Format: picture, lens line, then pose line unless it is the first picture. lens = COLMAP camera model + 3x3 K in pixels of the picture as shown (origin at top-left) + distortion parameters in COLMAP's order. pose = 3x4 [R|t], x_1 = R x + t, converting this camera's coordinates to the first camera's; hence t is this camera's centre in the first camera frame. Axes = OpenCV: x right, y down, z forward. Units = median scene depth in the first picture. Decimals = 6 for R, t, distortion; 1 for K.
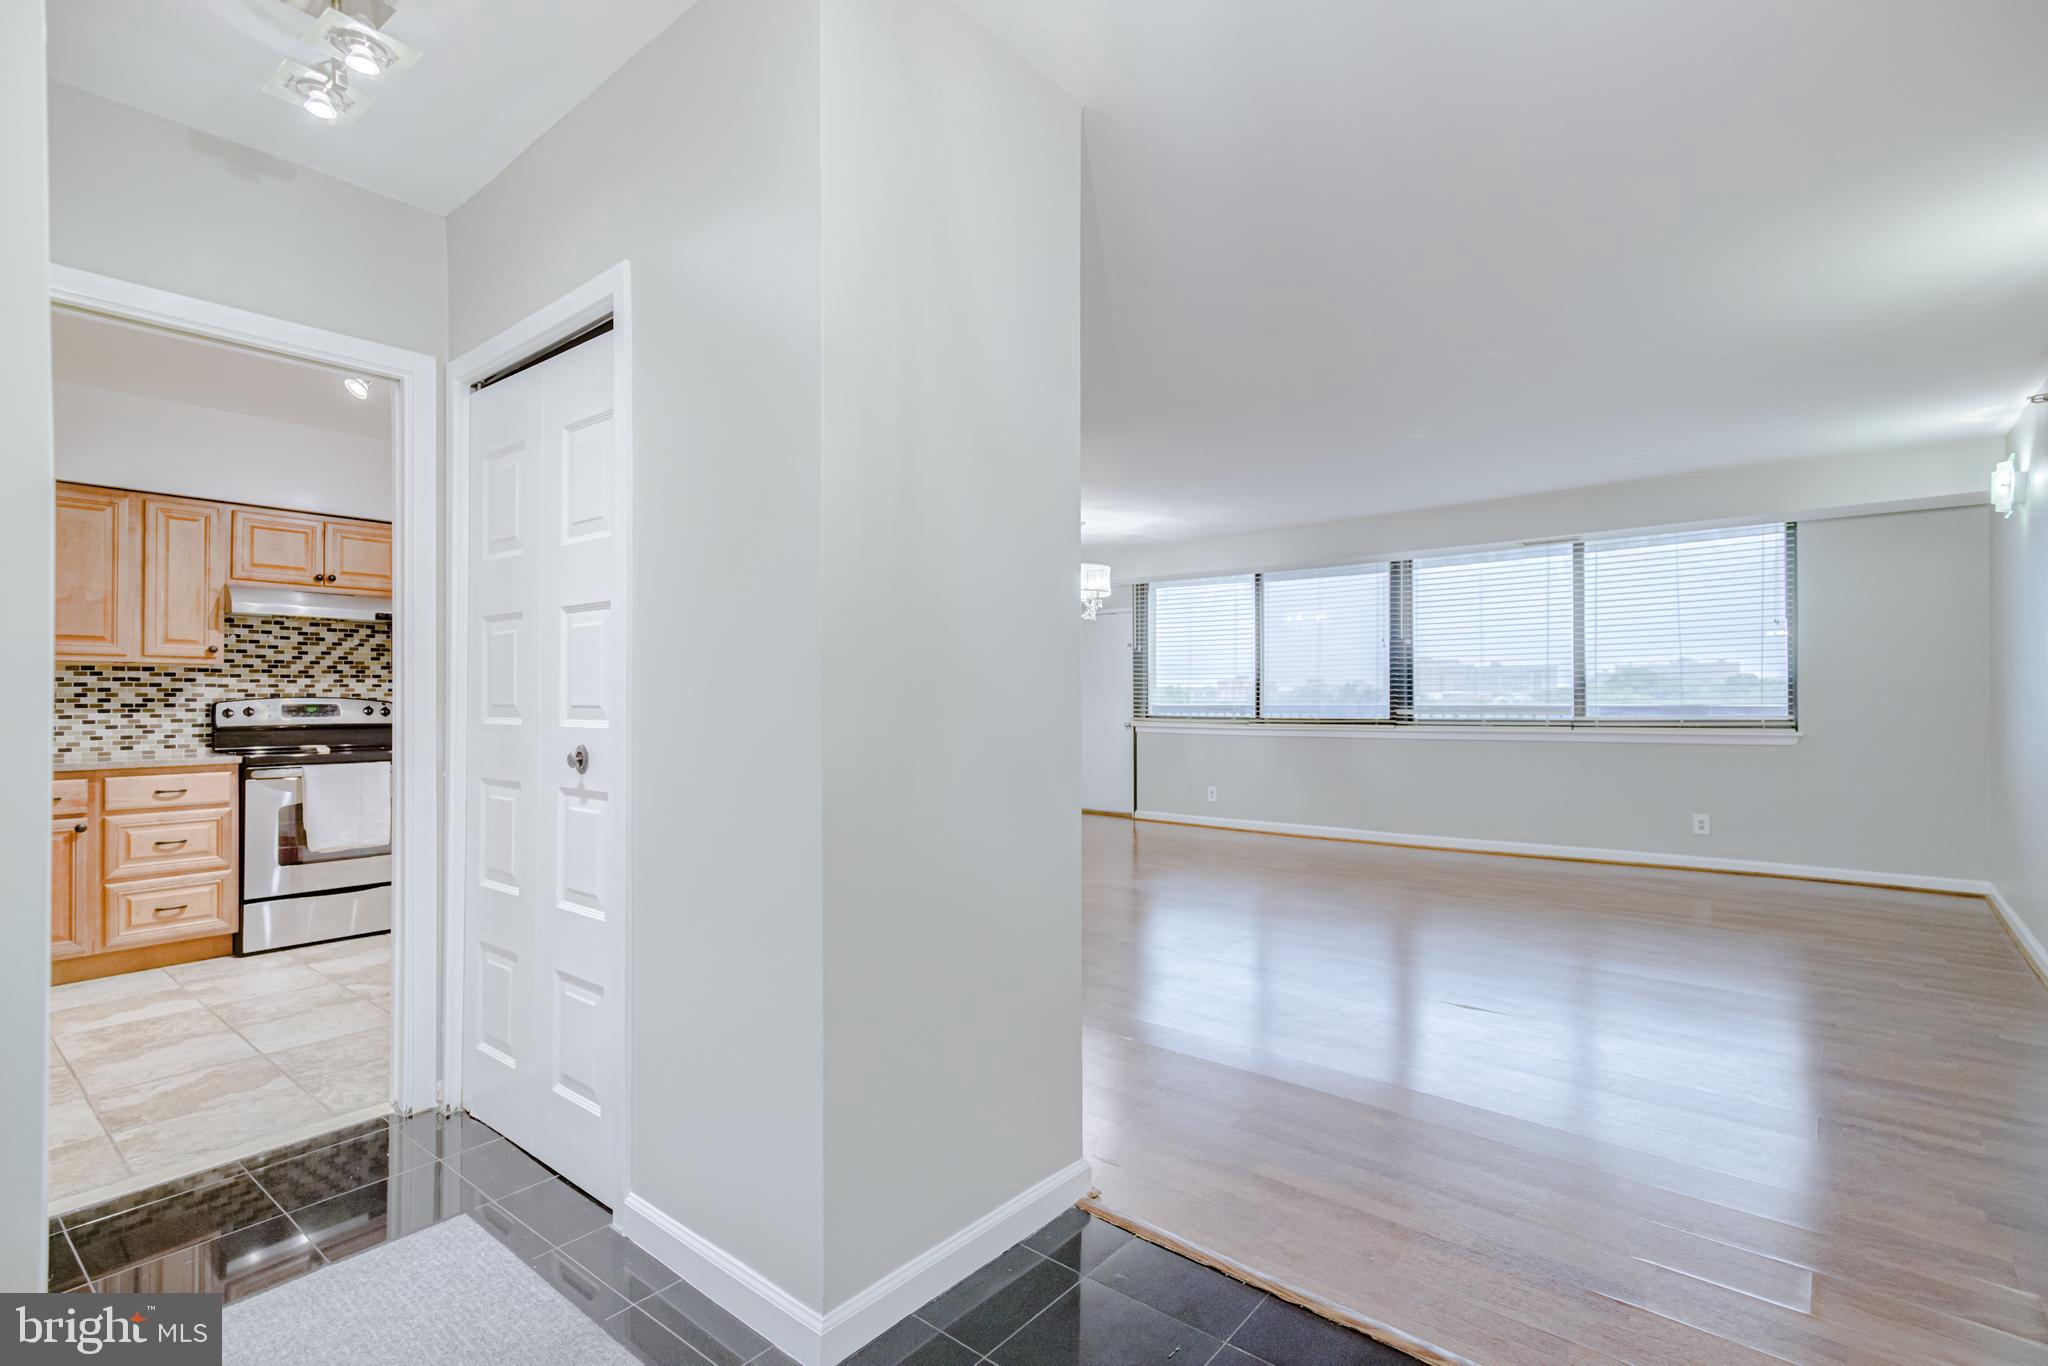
lens RADIAL K [[930.0, 0, 1032.6], [0, 930.0, 687.2], [0, 0, 1]] dist [0.003093, 0.000405]
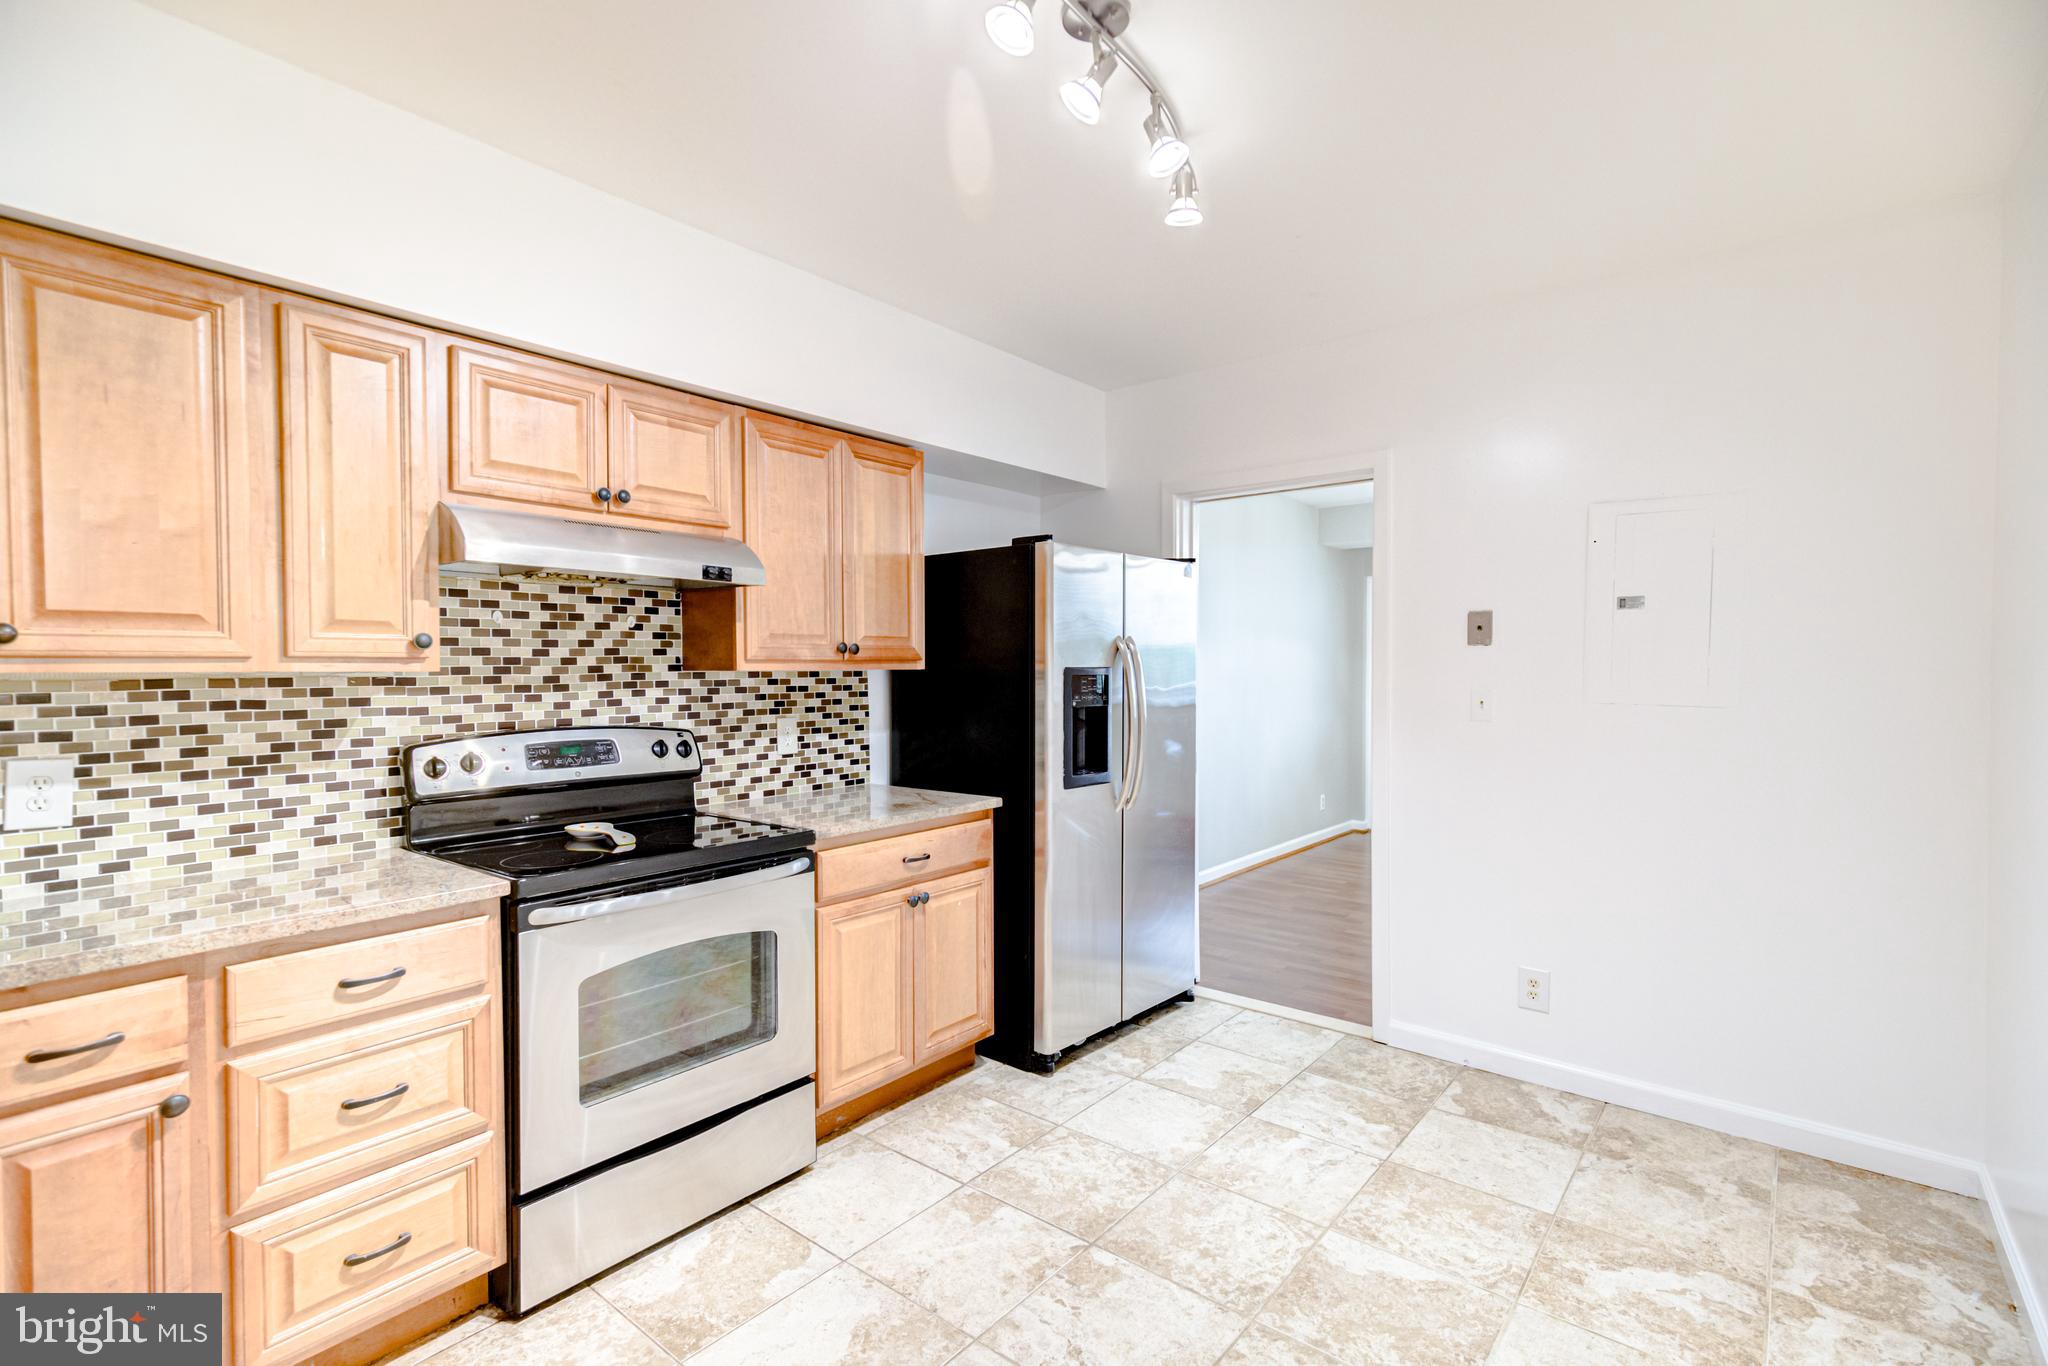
lens RADIAL K [[927.7, 0, 1024.0], [0, 927.7, 683.0], [0, 0, 1]] dist [0.012500, 0.000167]
pose [[0.999974, -0.002247, -0.006840, -0.563609], [0.002445, 0.999575, 0.029064, -0.031983], [0.006772, -0.029080, 0.999554, 0.523742]]
